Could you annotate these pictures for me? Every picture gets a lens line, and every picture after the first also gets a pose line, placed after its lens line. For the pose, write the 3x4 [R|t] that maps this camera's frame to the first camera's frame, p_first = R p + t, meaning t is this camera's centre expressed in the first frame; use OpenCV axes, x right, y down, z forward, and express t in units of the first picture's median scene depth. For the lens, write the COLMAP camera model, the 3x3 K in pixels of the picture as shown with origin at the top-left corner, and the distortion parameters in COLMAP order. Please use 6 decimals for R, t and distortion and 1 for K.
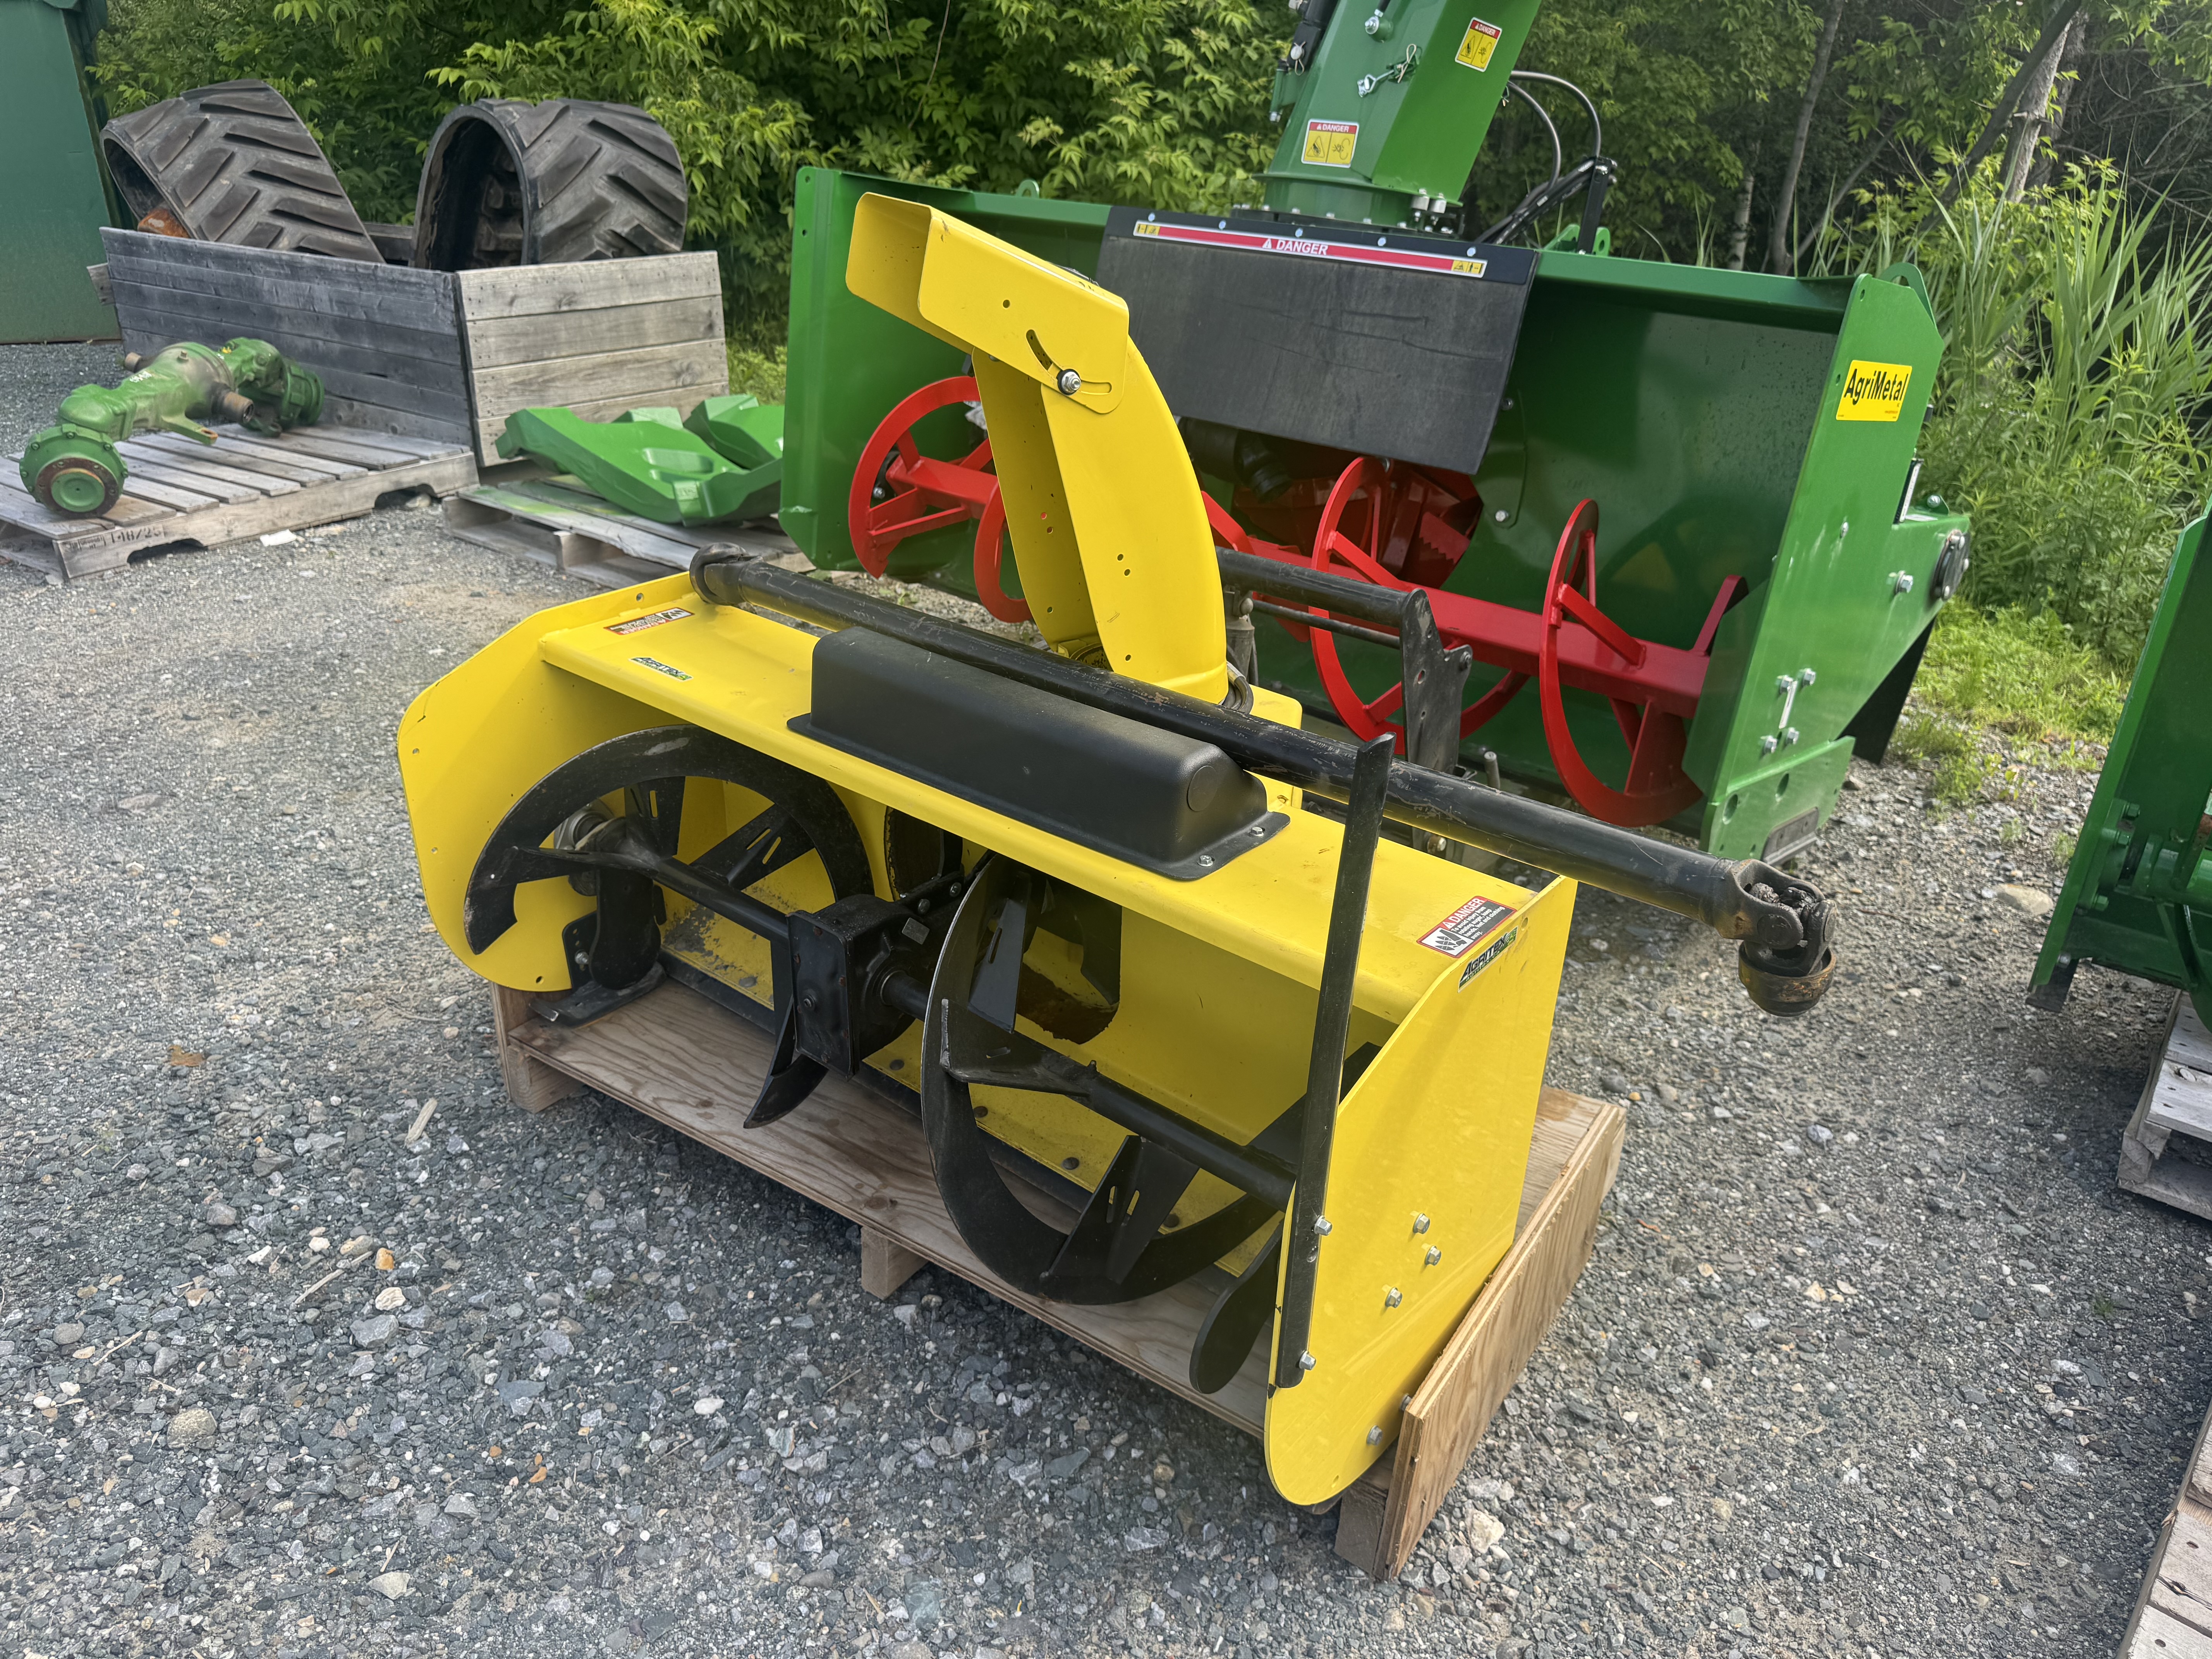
lens RADIAL K [[1580.9, 0, 1106.0], [0, 1580.9, 829.5], [0, 0, 1]] dist [0.012244, -0.019215]
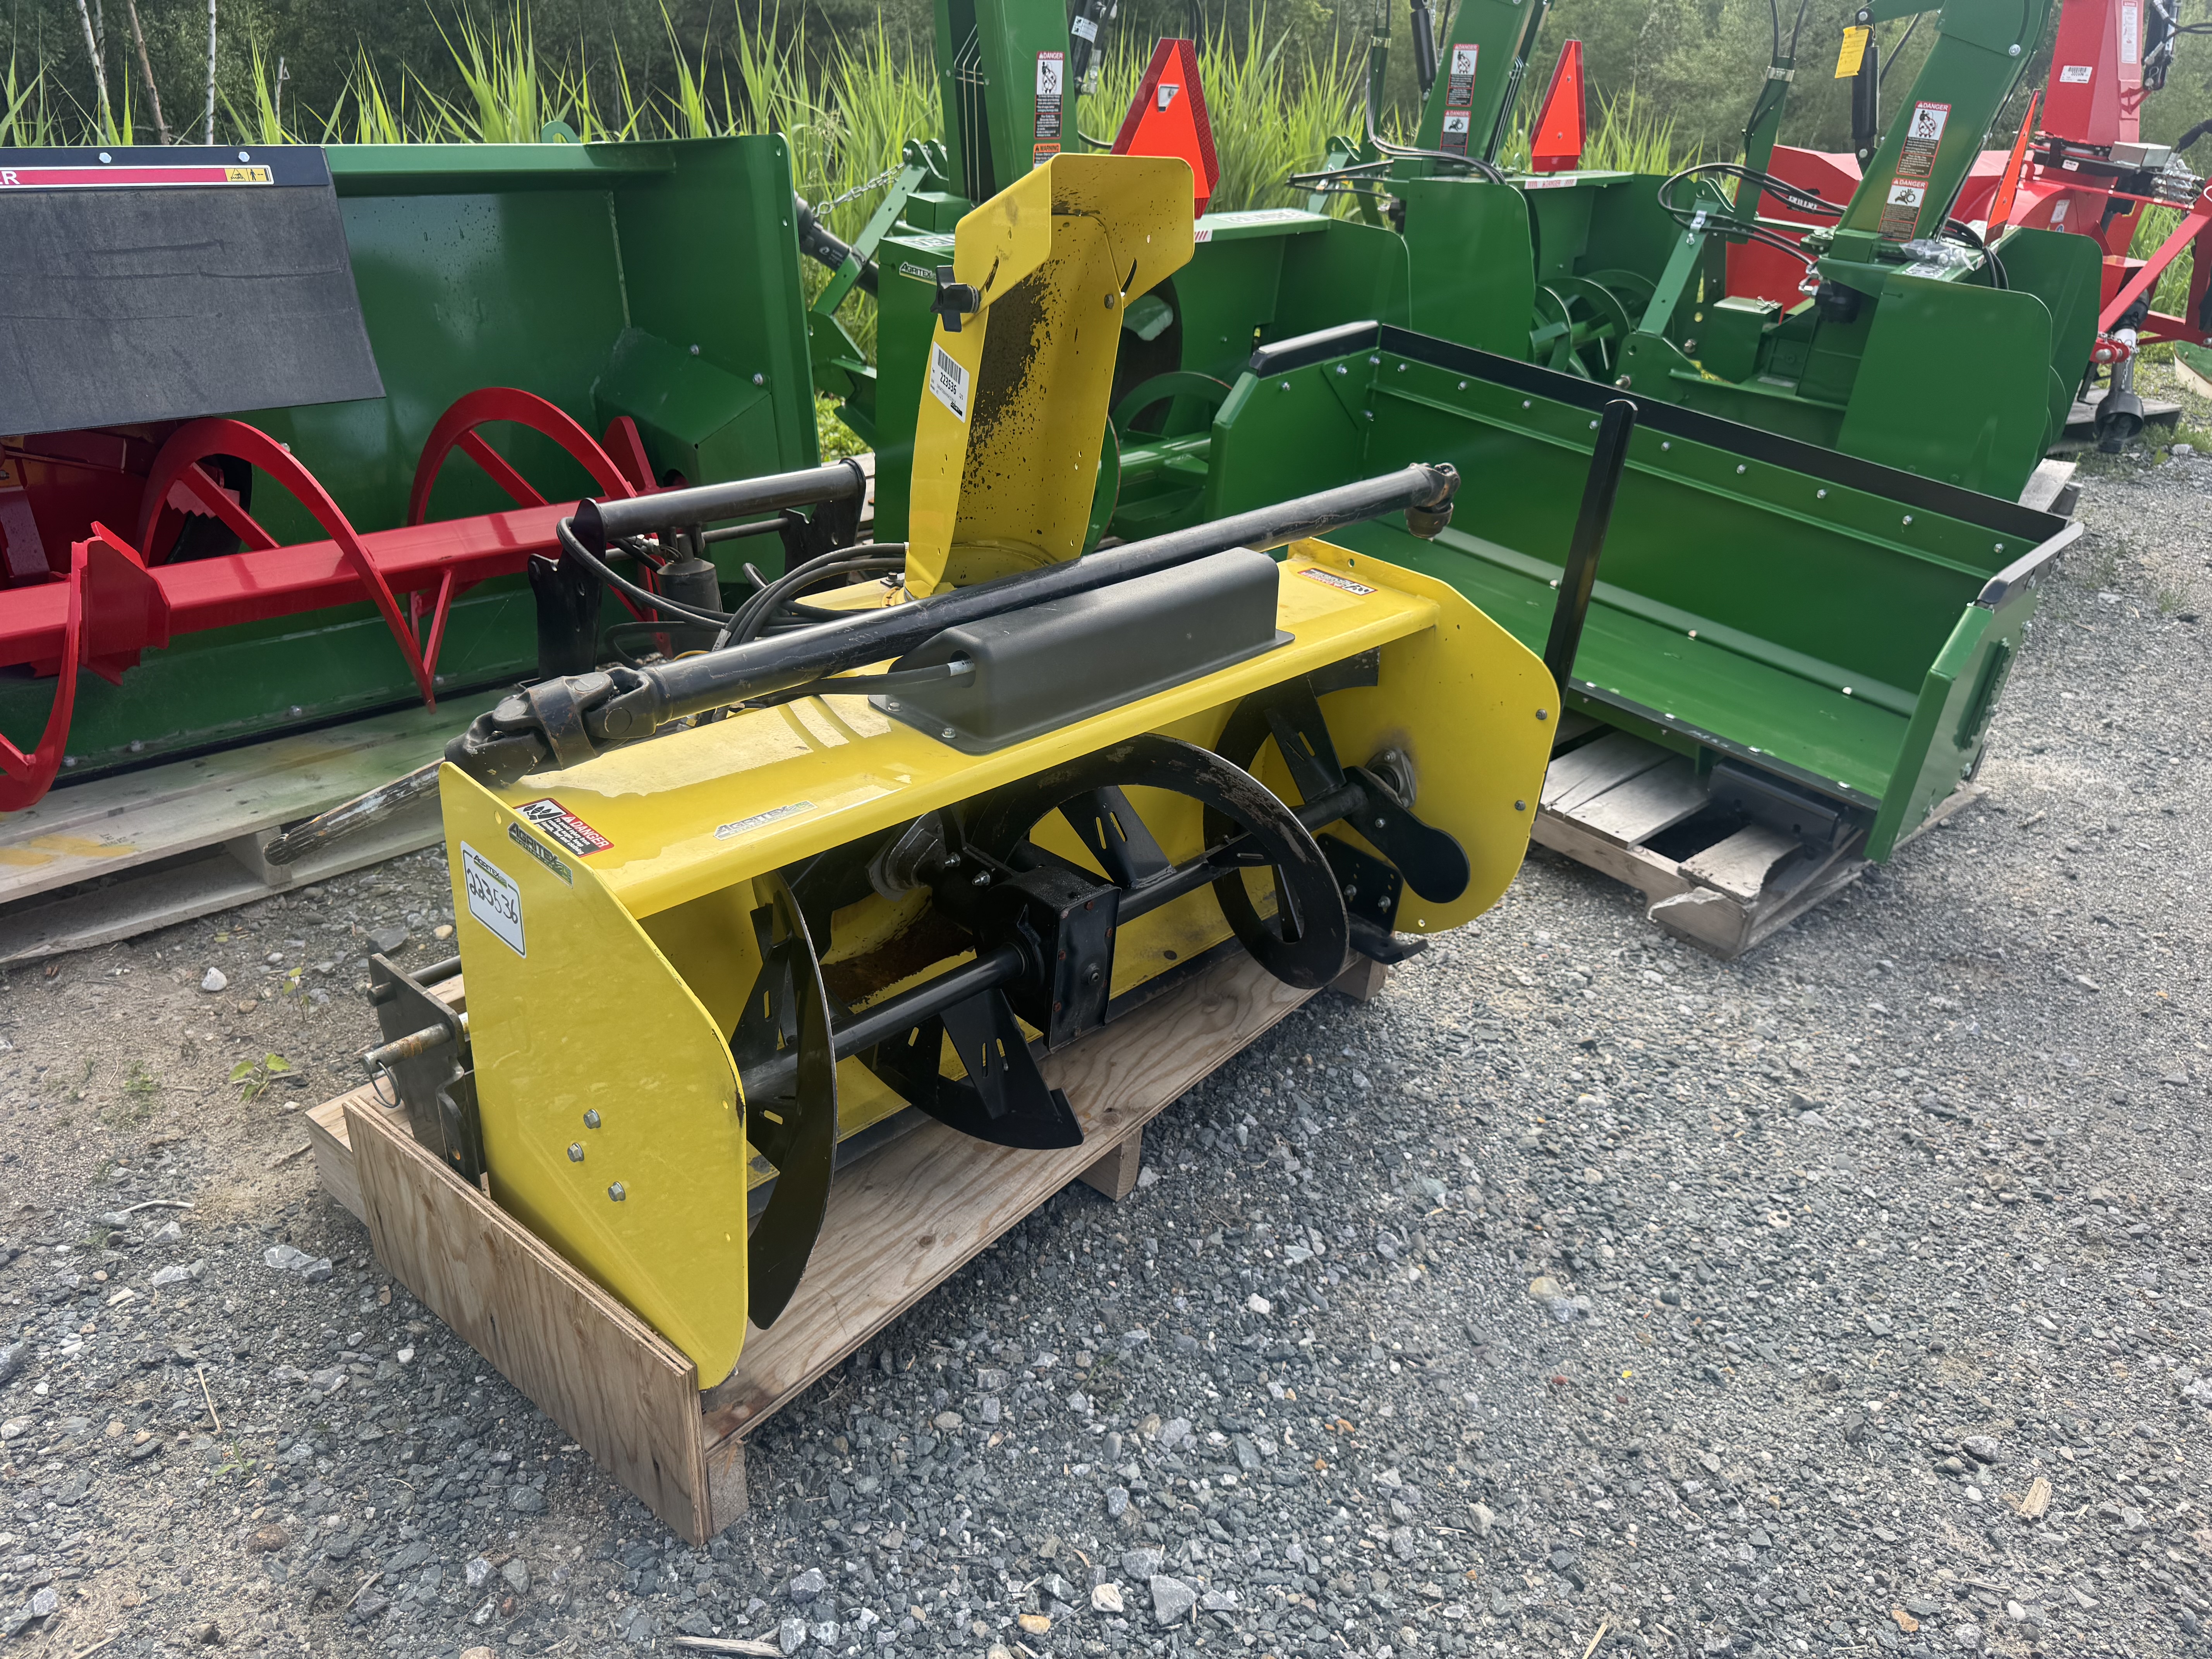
lens RADIAL K [[1580.9, 0, 1106.0], [0, 1580.9, 829.5], [0, 0, 1]] dist [0.012244, -0.019215]
pose [[0.063636, -0.480787, 0.874525, -0.918027], [0.374344, 0.823816, 0.425669, -0.352332], [-0.925104, 0.300285, 0.232404, 0.660835]]
